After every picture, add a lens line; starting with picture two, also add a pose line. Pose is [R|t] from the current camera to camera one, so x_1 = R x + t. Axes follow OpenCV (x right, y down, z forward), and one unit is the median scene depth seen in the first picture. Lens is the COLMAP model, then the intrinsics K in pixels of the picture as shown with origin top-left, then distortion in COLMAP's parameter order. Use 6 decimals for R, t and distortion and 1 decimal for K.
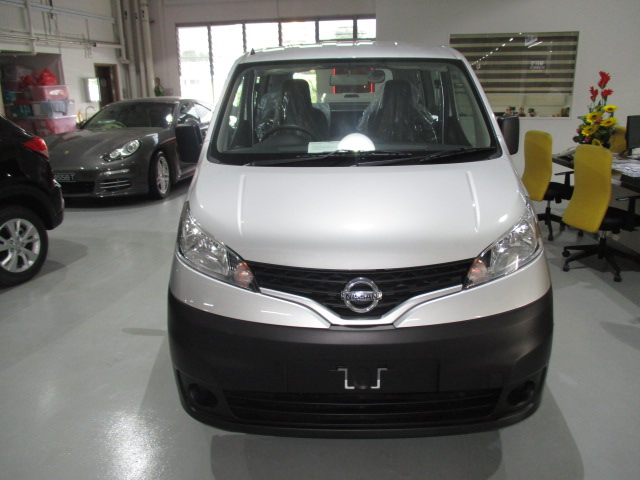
lens RADIAL K [[527.6, 0, 319.6], [0, 527.6, 240.5], [0, 0, 1]] dist [-0.038480, 0.010096]
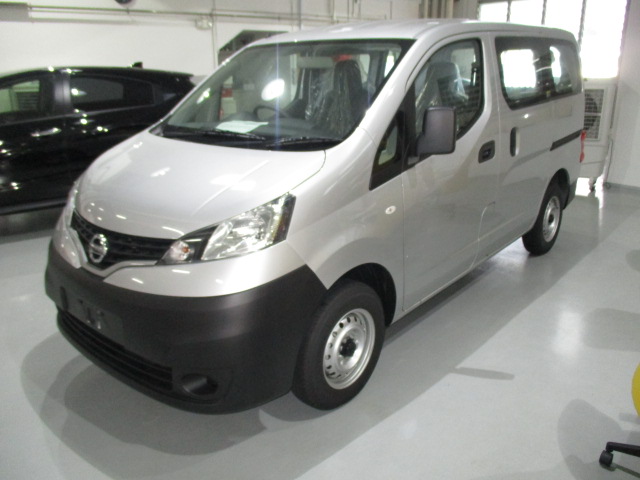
lens RADIAL K [[527.6, 0, 319.3], [0, 527.6, 239.1], [0, 0, 1]] dist [-0.038480, 0.010096]
pose [[0.776366, 0.205196, -0.595945, 0.218965], [-0.182657, 0.978194, 0.098857, -0.023664], [0.603235, 0.032104, 0.796917, 0.066335]]
